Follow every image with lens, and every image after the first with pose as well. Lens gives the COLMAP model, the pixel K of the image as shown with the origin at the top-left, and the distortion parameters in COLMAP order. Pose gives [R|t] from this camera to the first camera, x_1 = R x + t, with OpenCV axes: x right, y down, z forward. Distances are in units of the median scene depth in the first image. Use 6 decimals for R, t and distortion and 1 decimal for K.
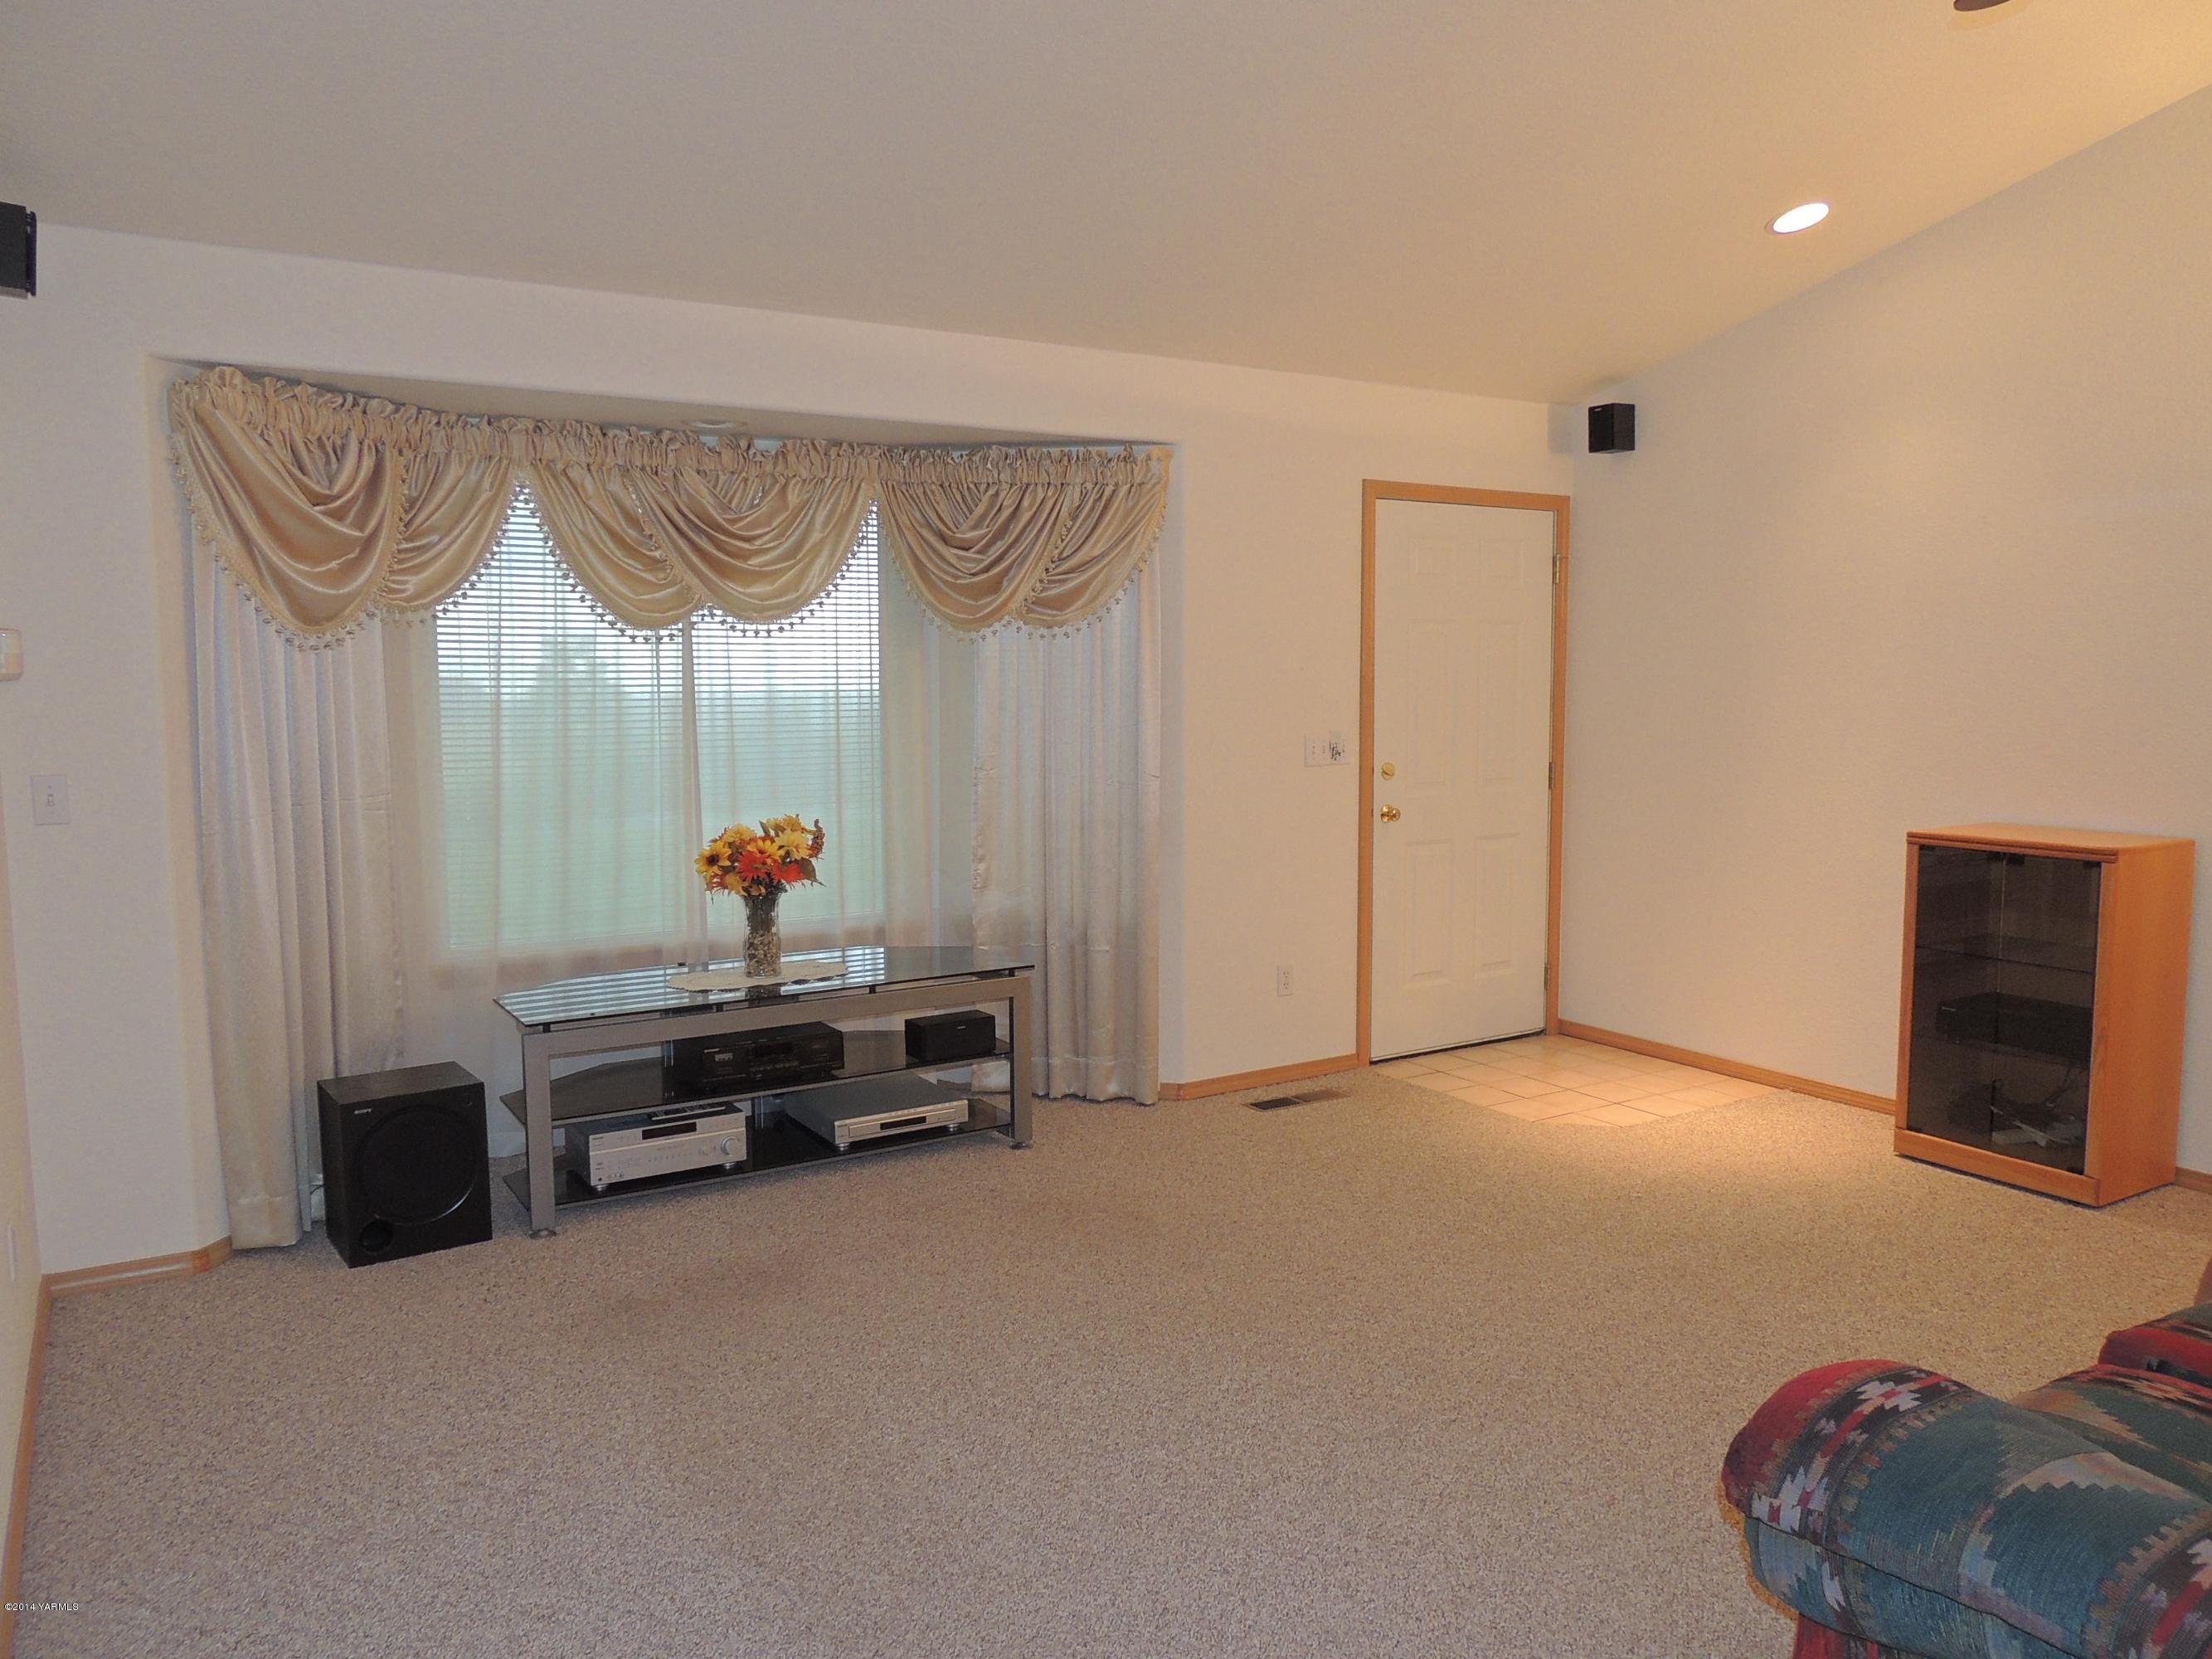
lens RADIAL K [[1583.8, 0, 1101.4], [0, 1583.8, 835.6], [0, 0, 1]] dist [-0.019580, 0.005913]
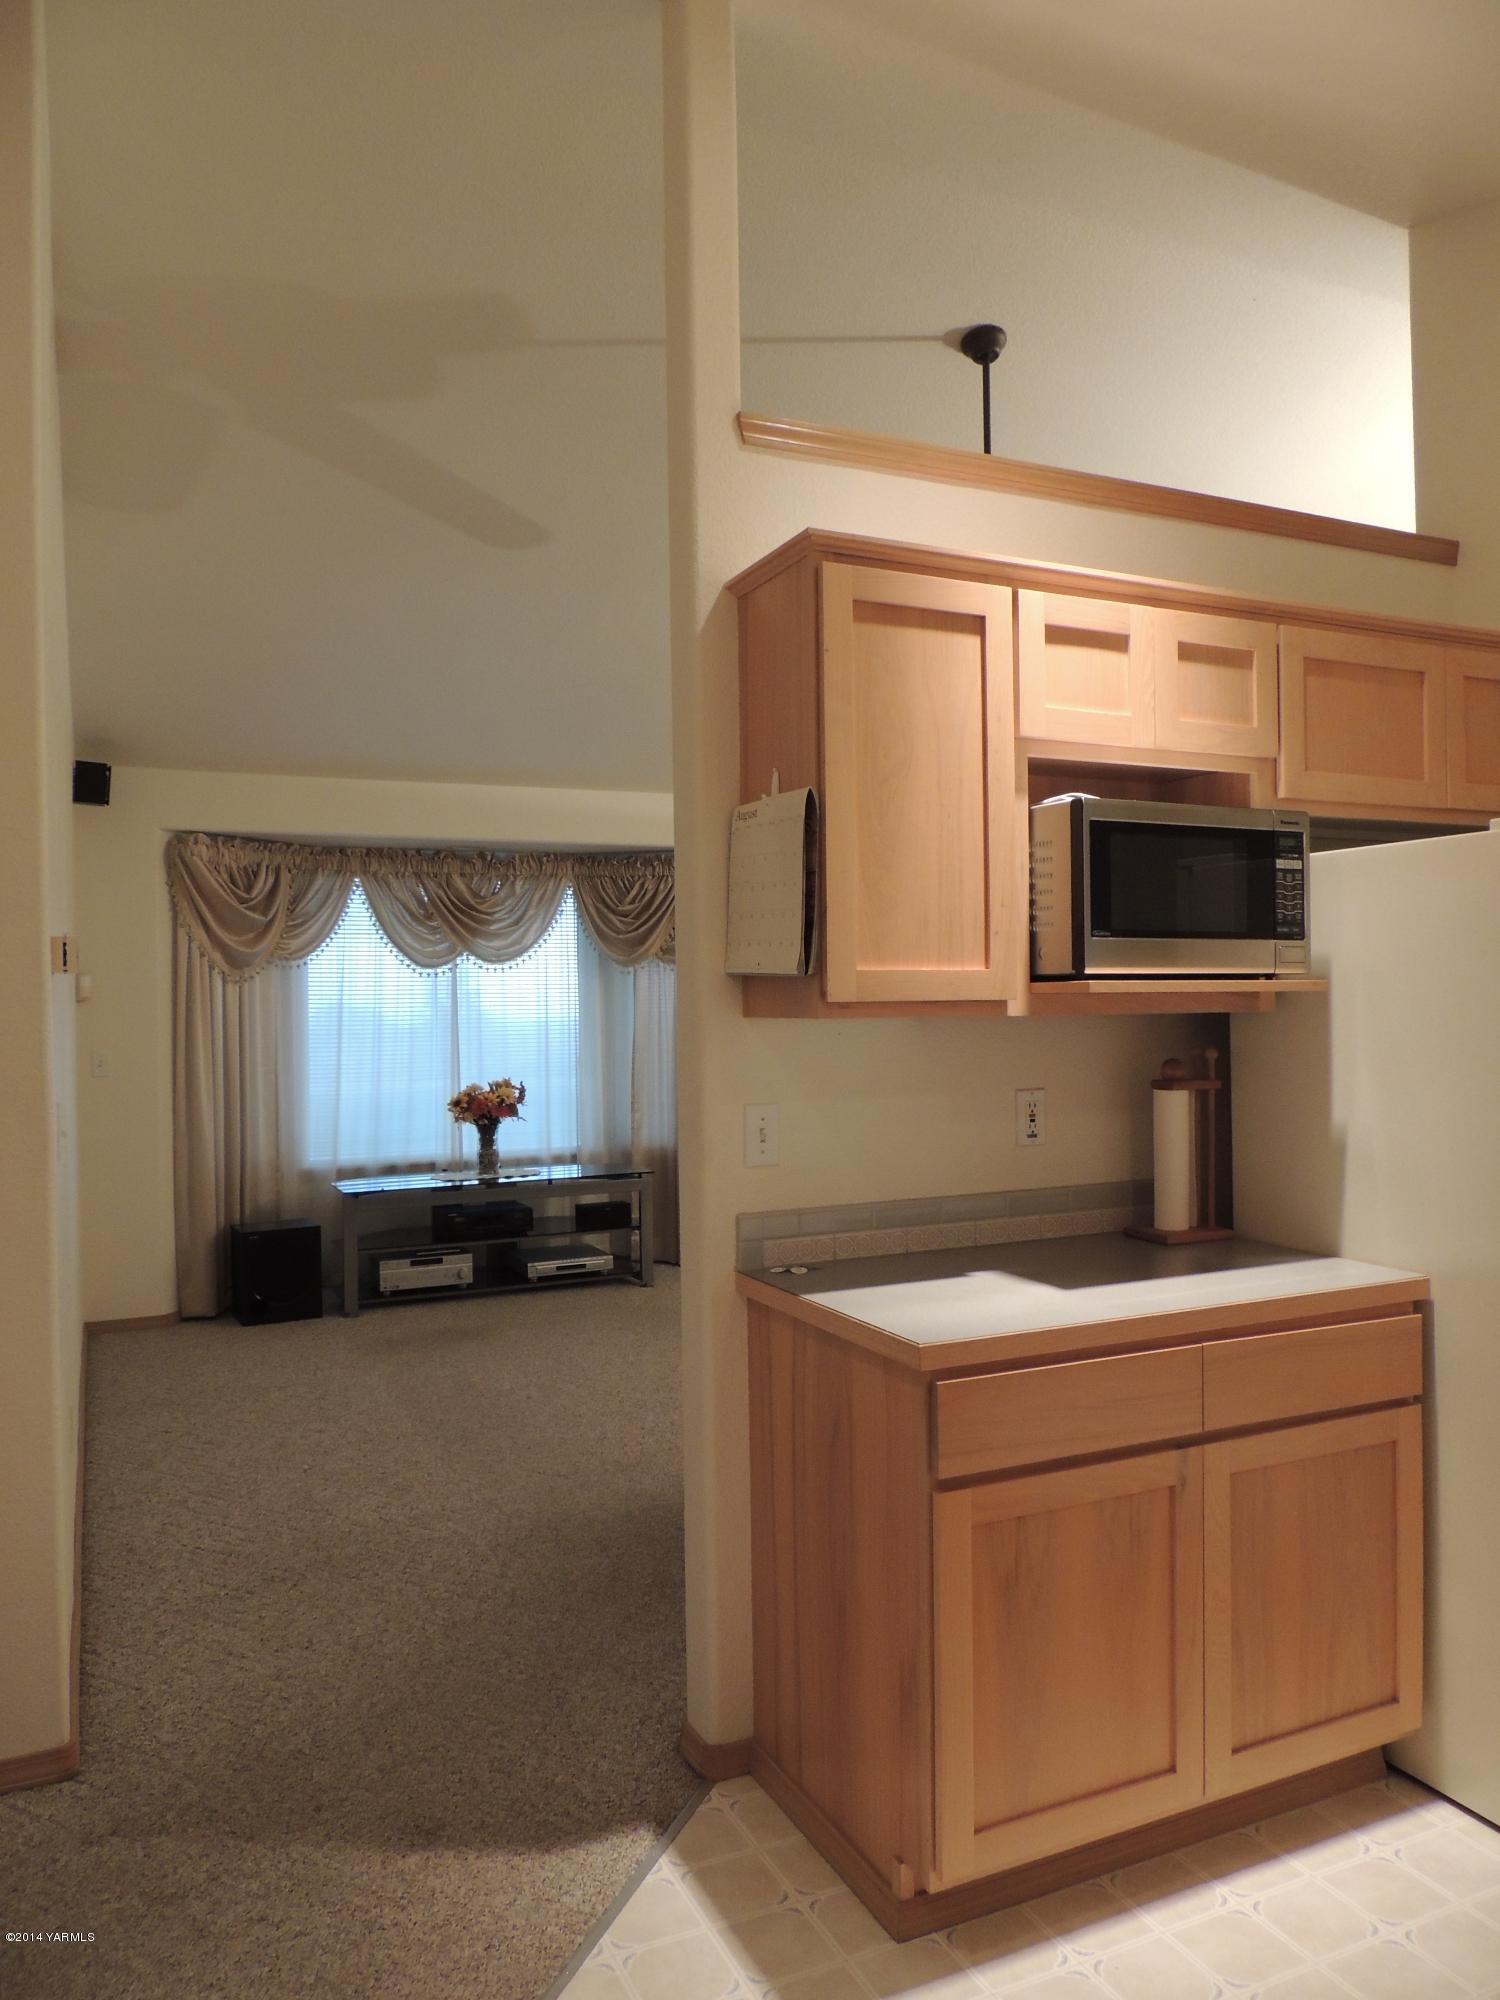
lens RADIAL K [[1432.0, 0, 757.7], [0, 1432.0, 995.6], [0, 0, 1]] dist [-0.019580, 0.005913]
pose [[0.993492, -0.008246, -0.113605, 0.238162], [-0.003137, 0.995017, -0.099655, 0.049591], [0.113861, 0.099363, 0.988515, -0.470316]]
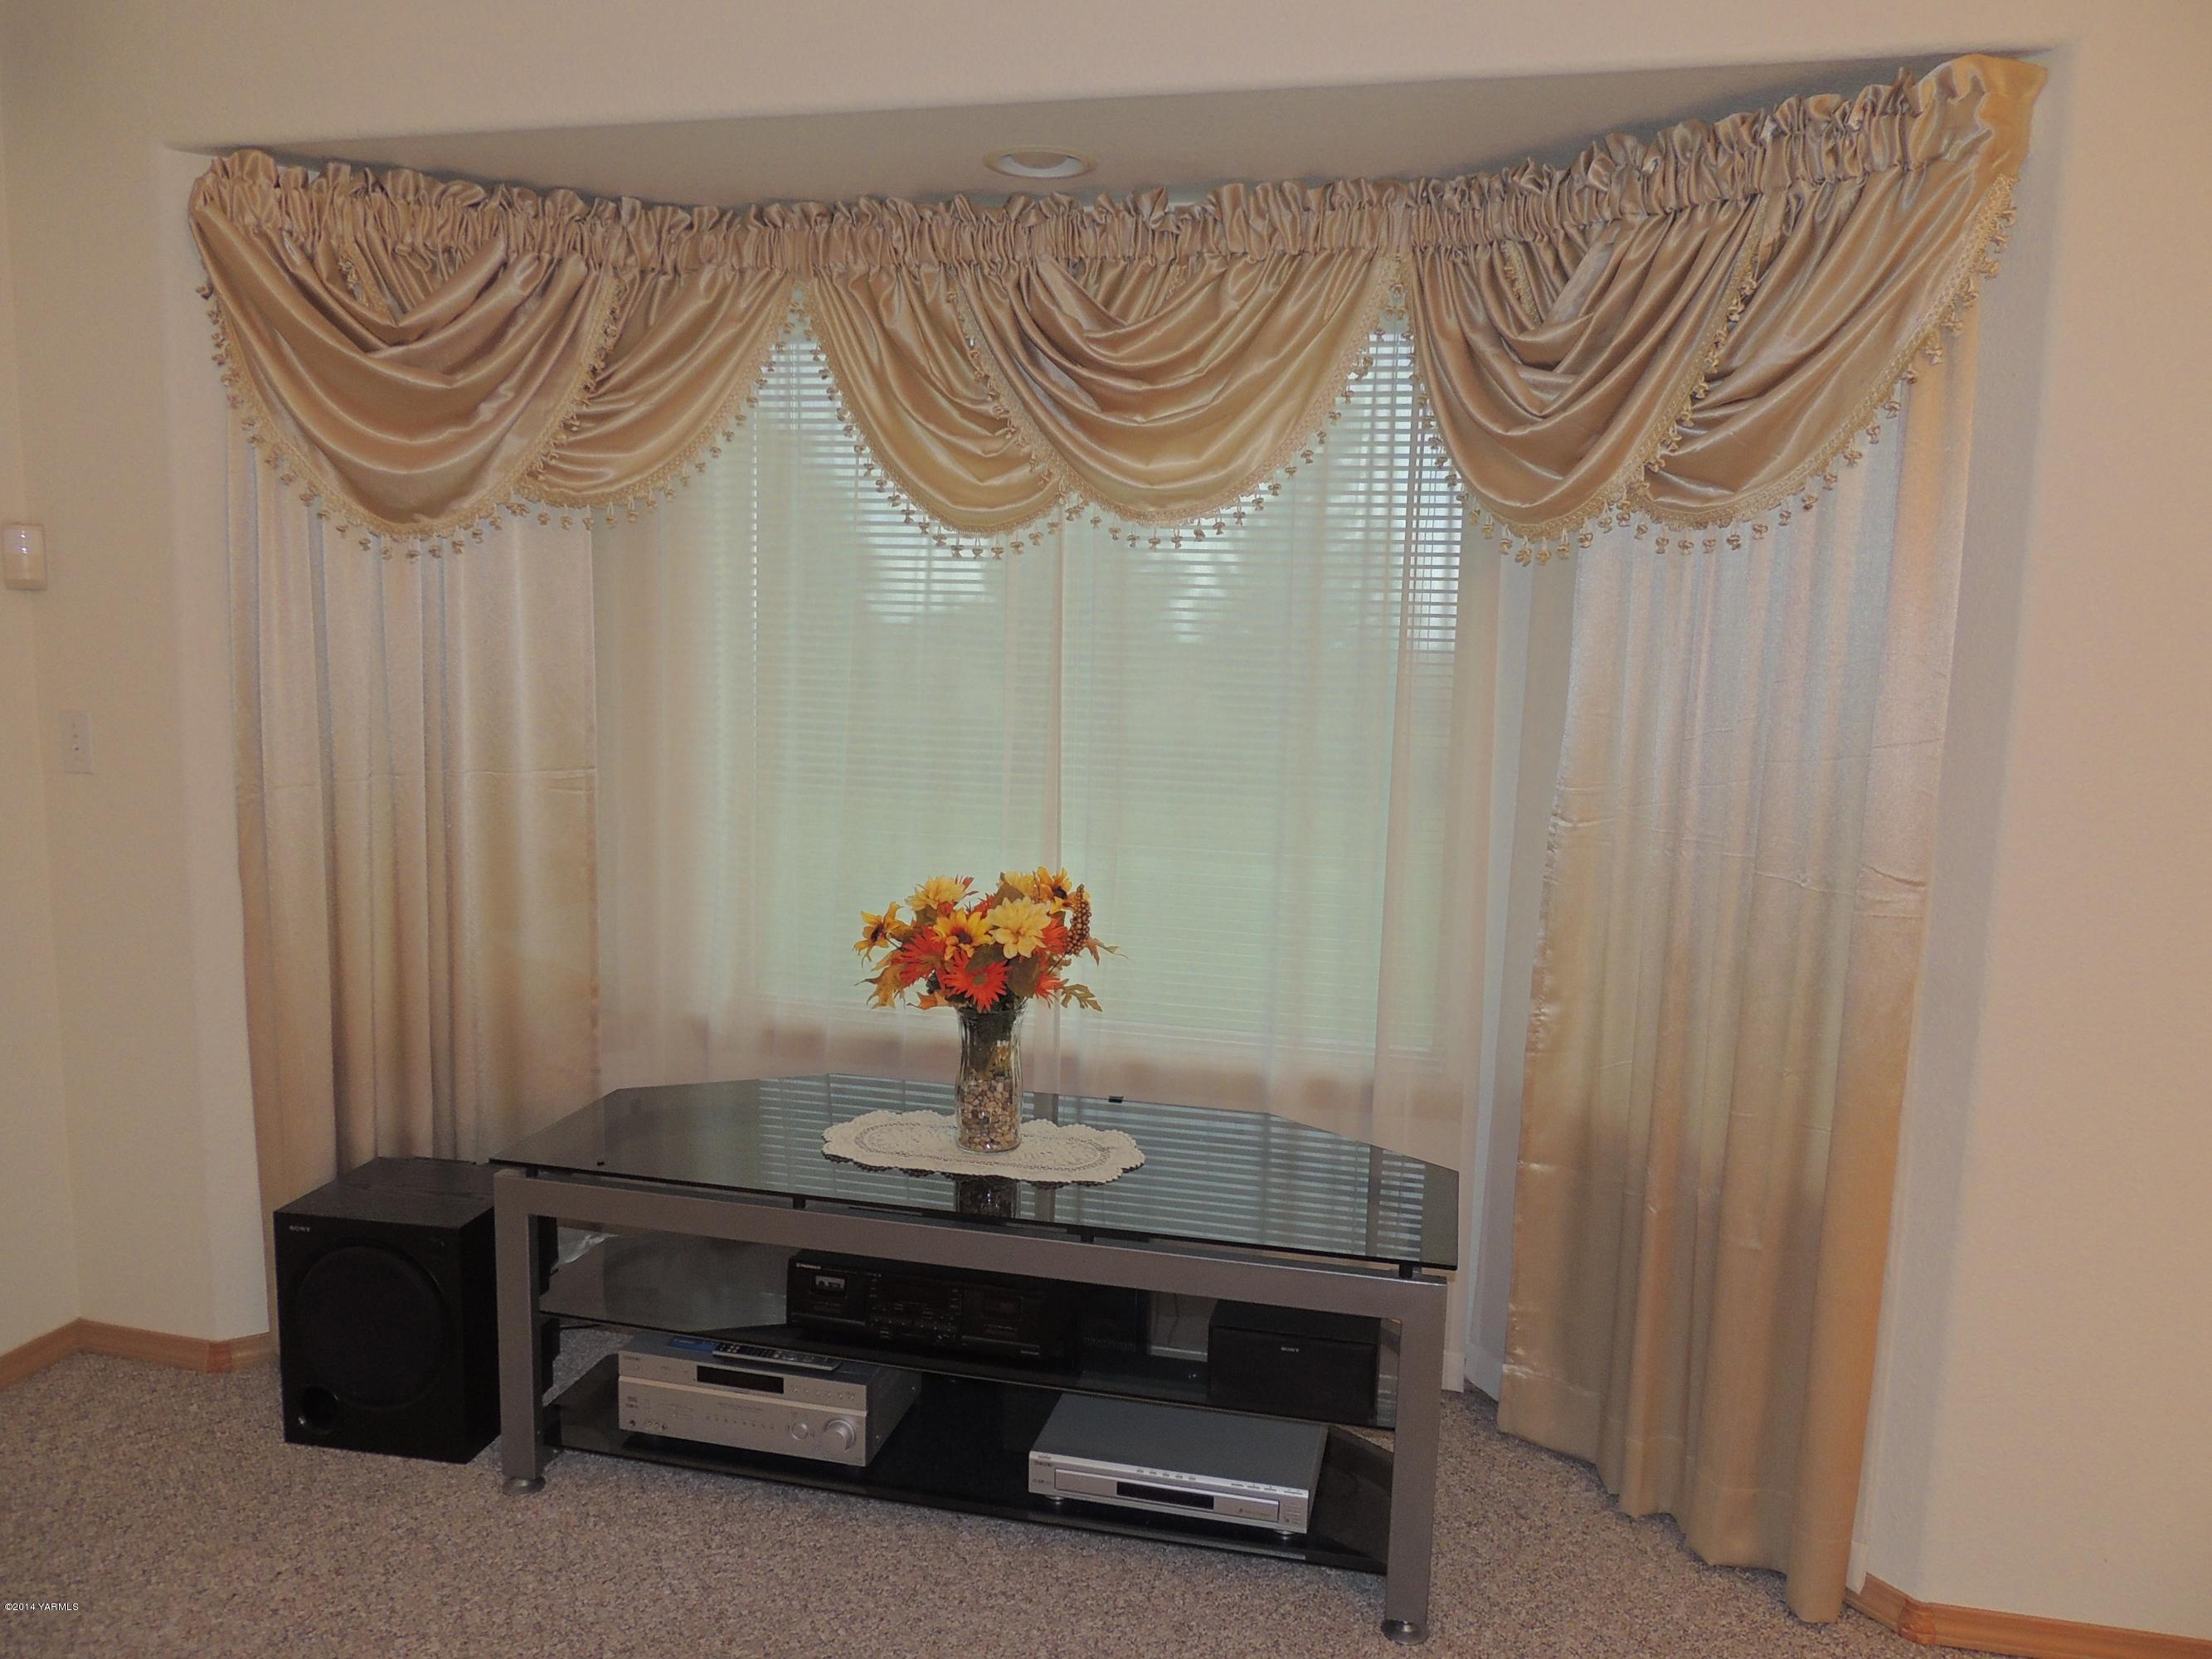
lens RADIAL K [[1583.8, 0, 1097.2], [0, 1583.8, 840.7], [0, 0, 1]] dist [-0.019580, 0.005913]
pose [[0.702407, 0.118840, -0.701784, 0.194262], [-0.100099, 0.992657, 0.067908, -0.061396], [0.704702, 0.022548, 0.709145, 0.621116]]
